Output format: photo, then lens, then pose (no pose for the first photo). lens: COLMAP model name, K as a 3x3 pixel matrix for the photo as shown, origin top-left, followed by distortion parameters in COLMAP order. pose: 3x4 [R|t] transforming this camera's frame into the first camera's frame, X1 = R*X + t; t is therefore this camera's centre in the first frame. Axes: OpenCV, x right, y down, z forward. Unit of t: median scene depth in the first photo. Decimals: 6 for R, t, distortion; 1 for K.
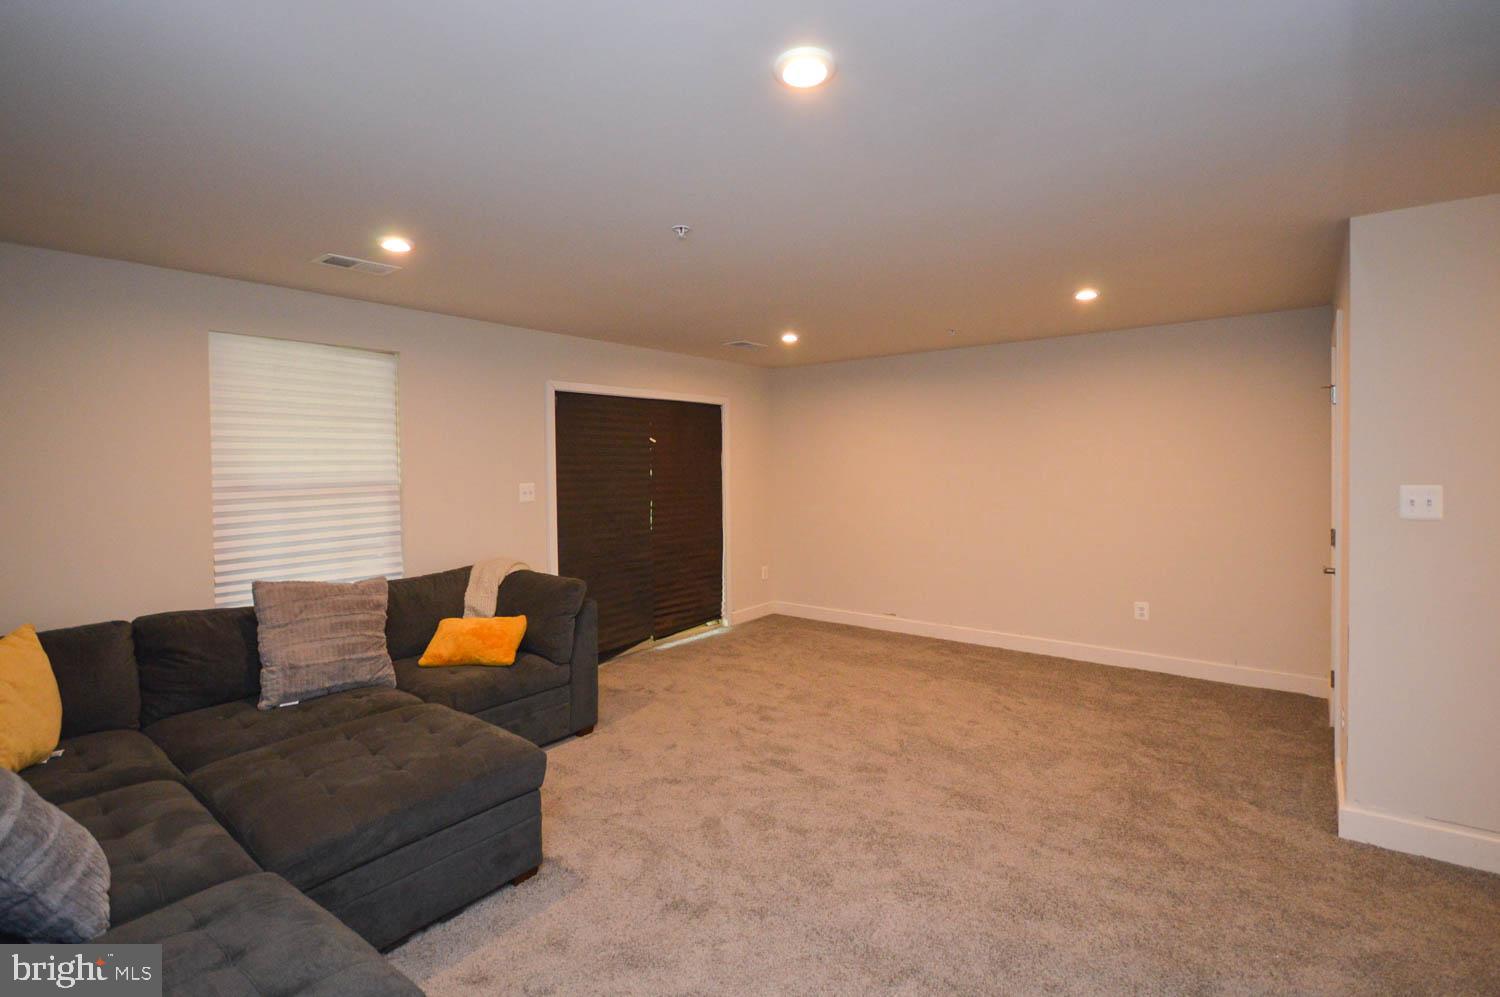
lens RADIAL K [[699.4, 0, 738.2], [0, 699.4, 493.0], [0, 0, 1]] dist [-0.002638, -0.001663]
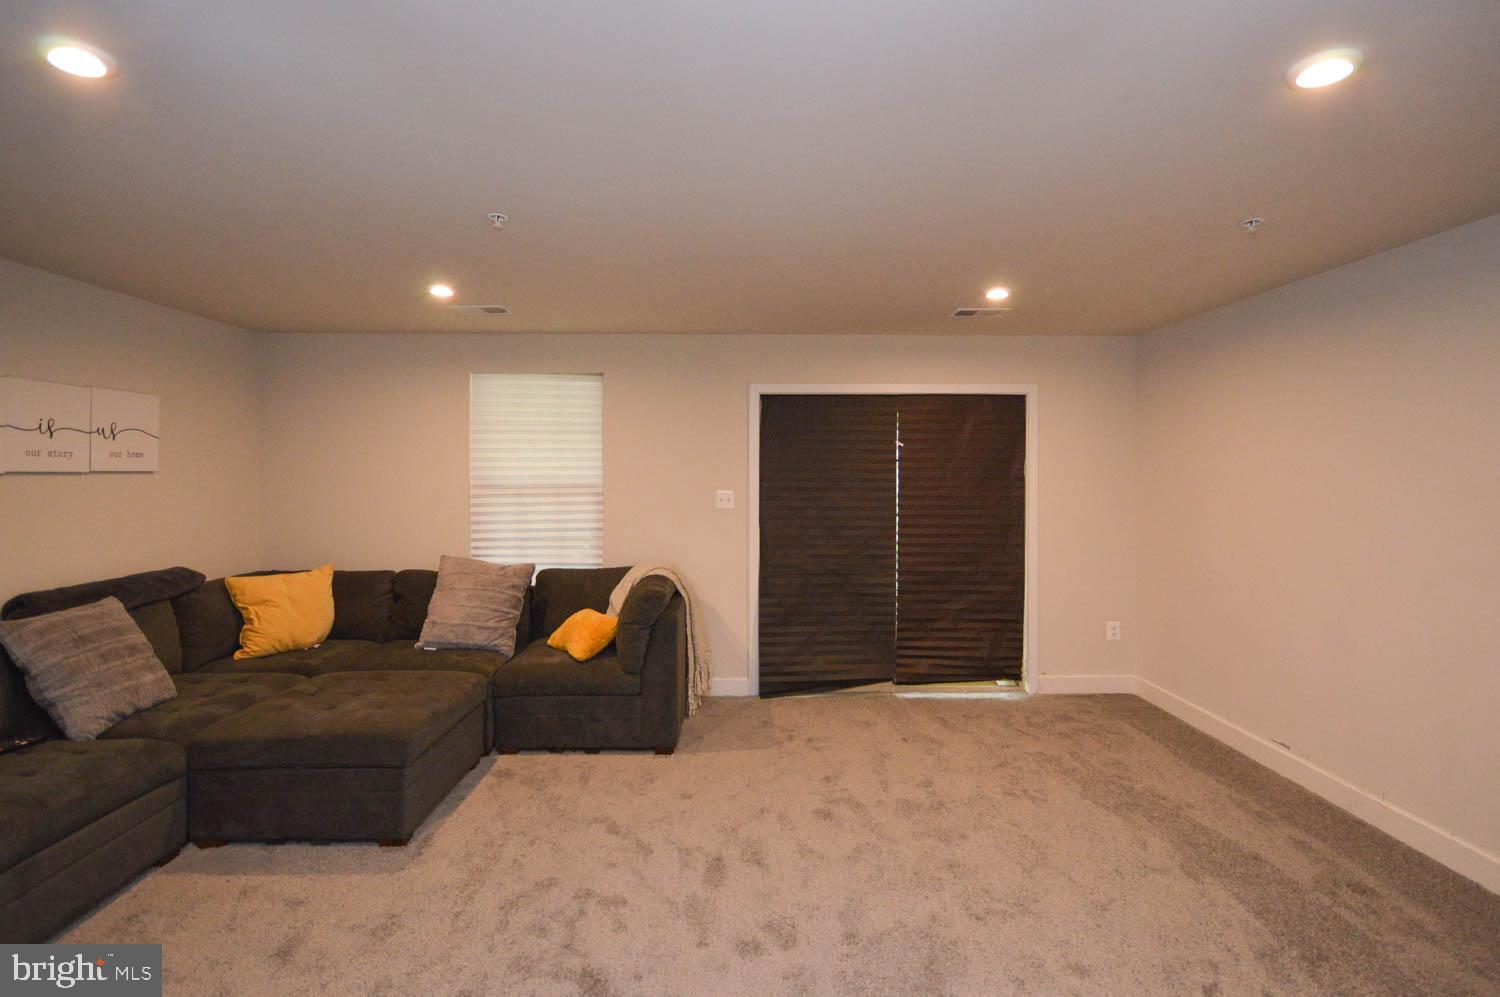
lens RADIAL K [[699.4, 0, 743.0], [0, 699.4, 488.6], [0, 0, 1]] dist [-0.002638, -0.001663]
pose [[0.630130, 0.028641, -0.775961, 0.558990], [-0.041139, 0.999147, 0.003471, -0.023837], [0.775399, 0.029735, 0.630771, 0.452676]]
